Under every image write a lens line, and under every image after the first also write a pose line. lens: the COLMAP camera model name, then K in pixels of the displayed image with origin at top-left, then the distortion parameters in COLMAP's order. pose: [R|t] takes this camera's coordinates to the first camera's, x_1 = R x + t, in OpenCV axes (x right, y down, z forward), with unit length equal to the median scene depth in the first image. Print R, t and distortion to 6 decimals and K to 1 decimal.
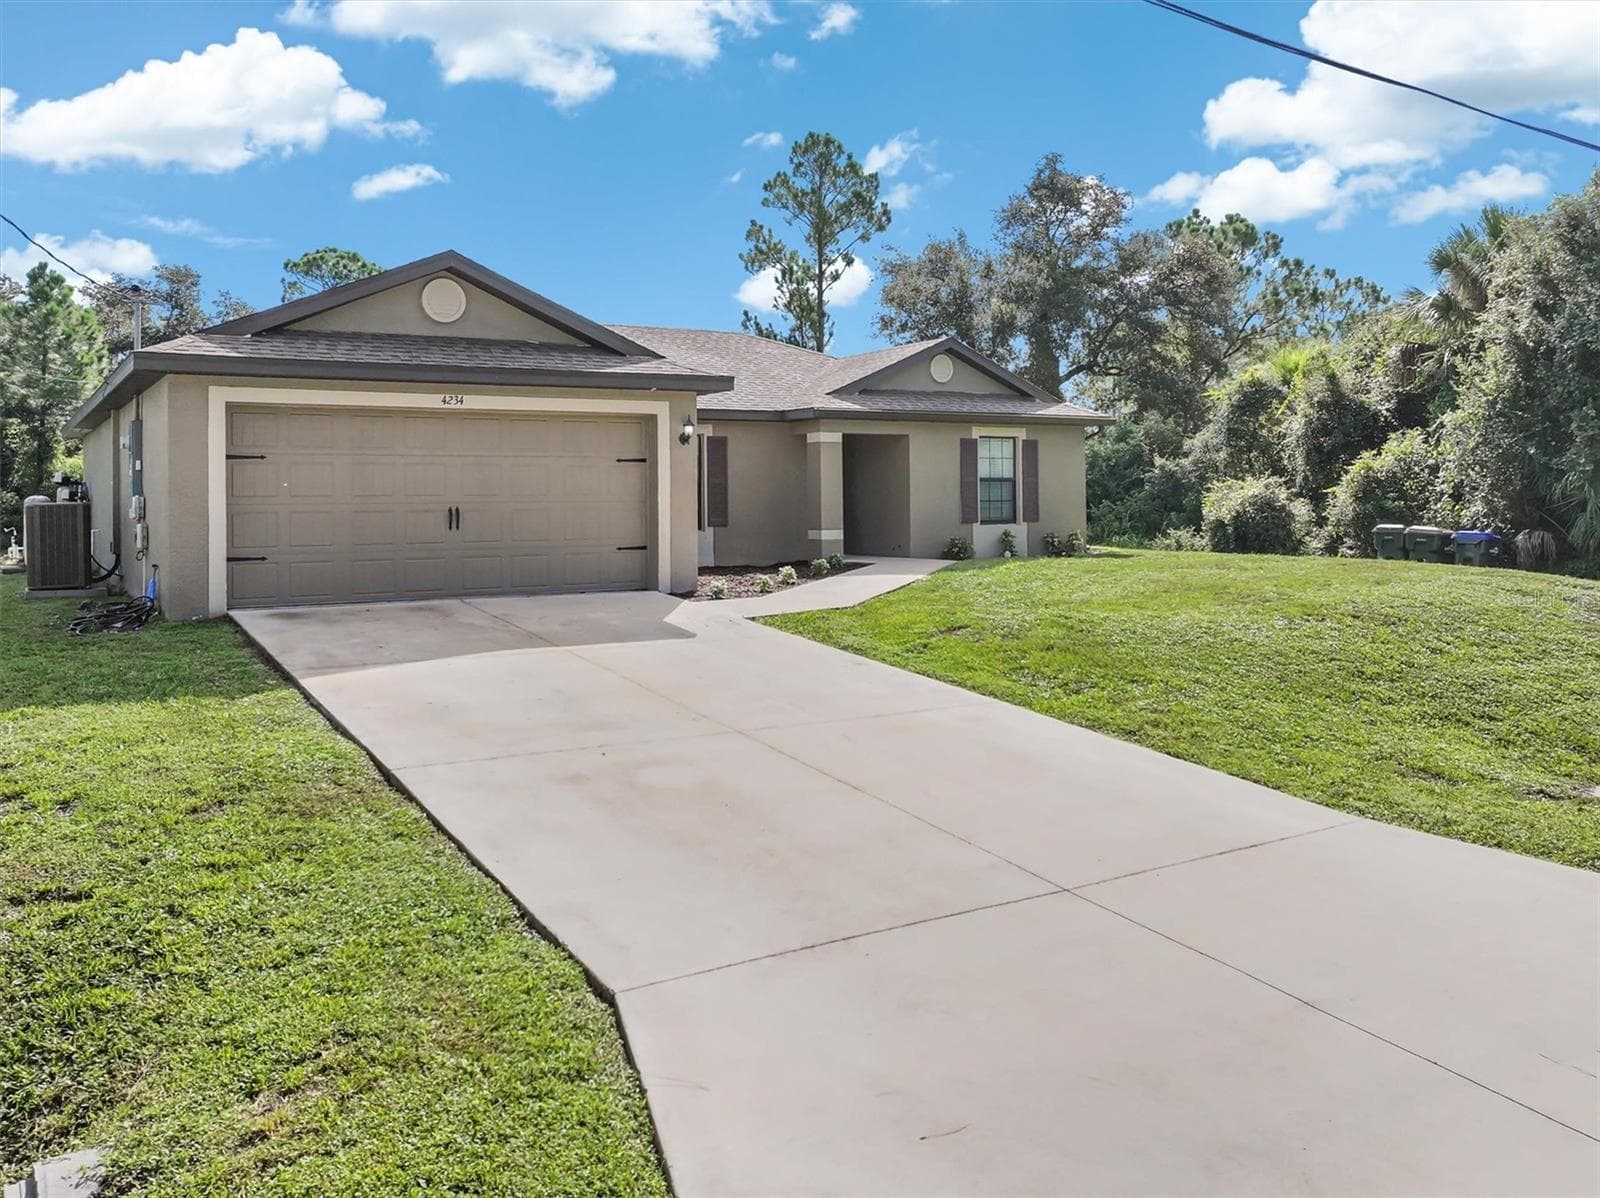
lens RADIAL K [[1281.8, 0, 792.8], [0, 1281.8, 595.9], [0, 0, 1]] dist [0.004332, 0.000639]
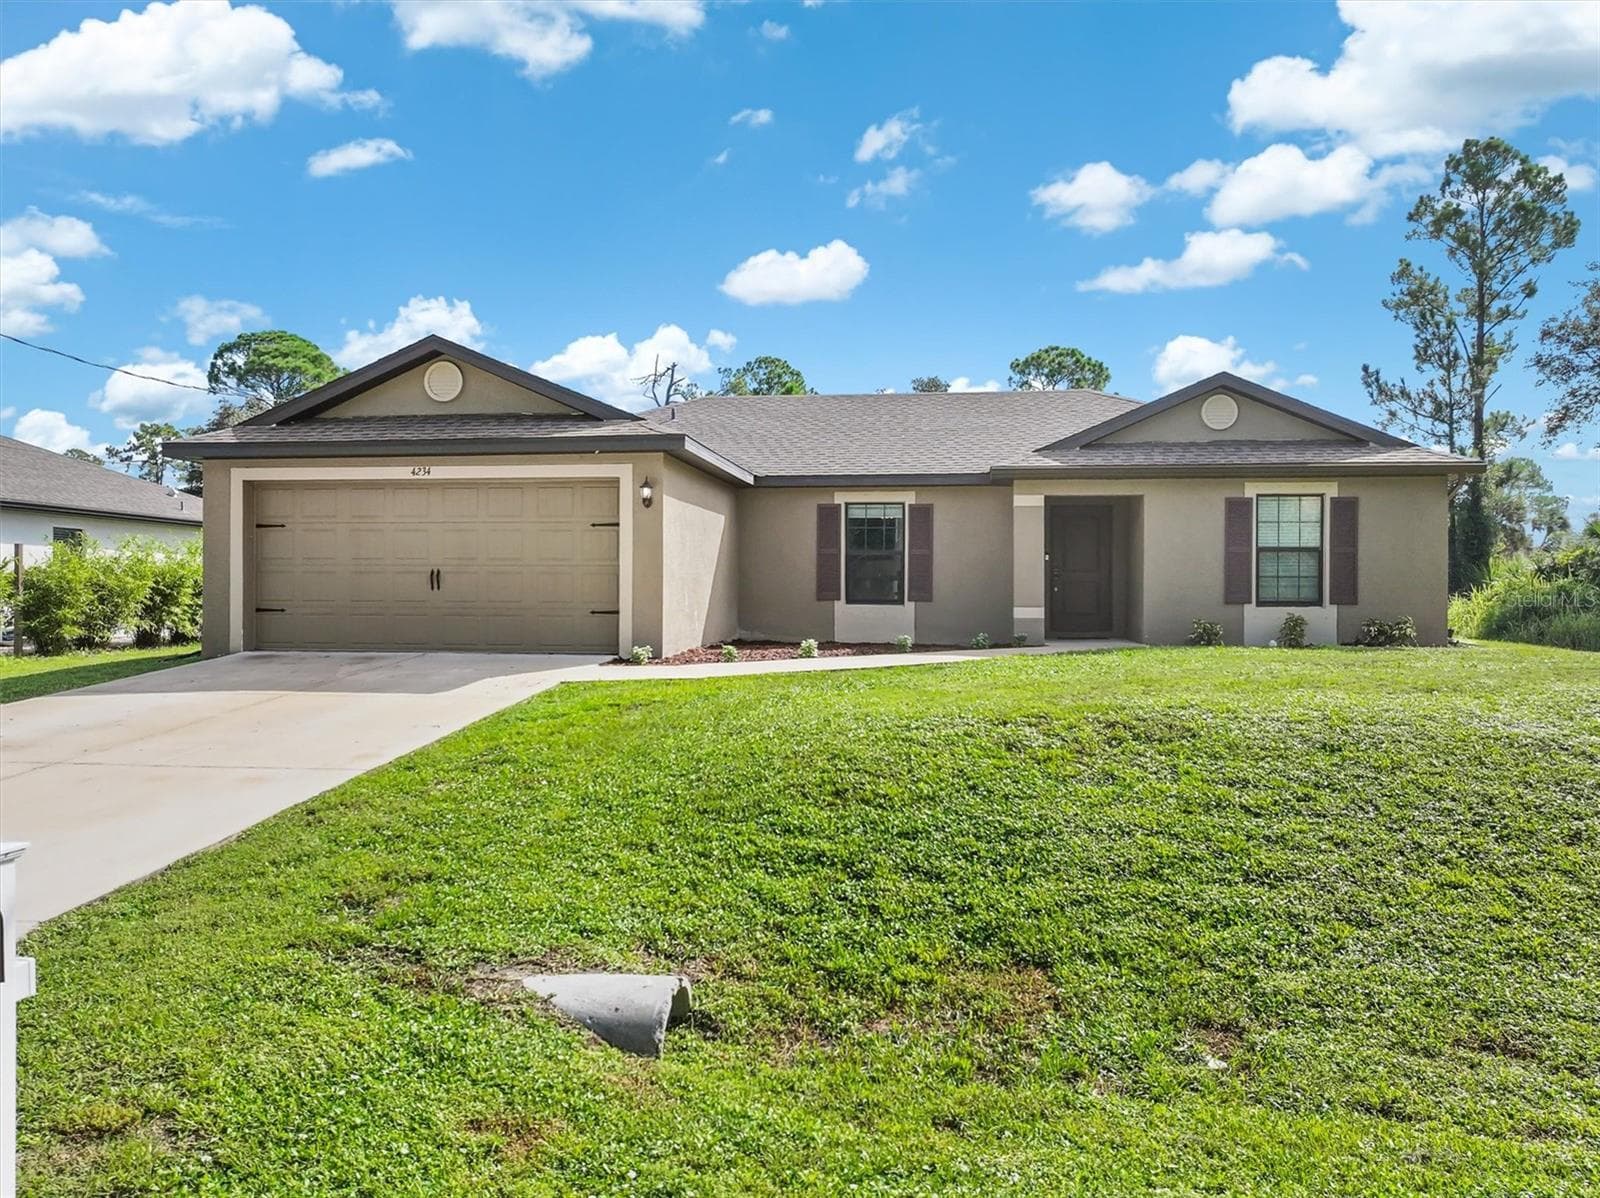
lens RADIAL K [[1306.3, 0, 800.0], [0, 1306.3, 599.0], [0, 0, 1]] dist [0.000398, 0.002862]
pose [[0.780463, 0.013671, -0.625052, 0.428124], [-0.059120, 0.996895, -0.052016, -0.003080], [0.622400, 0.077550, 0.778848, 0.212584]]
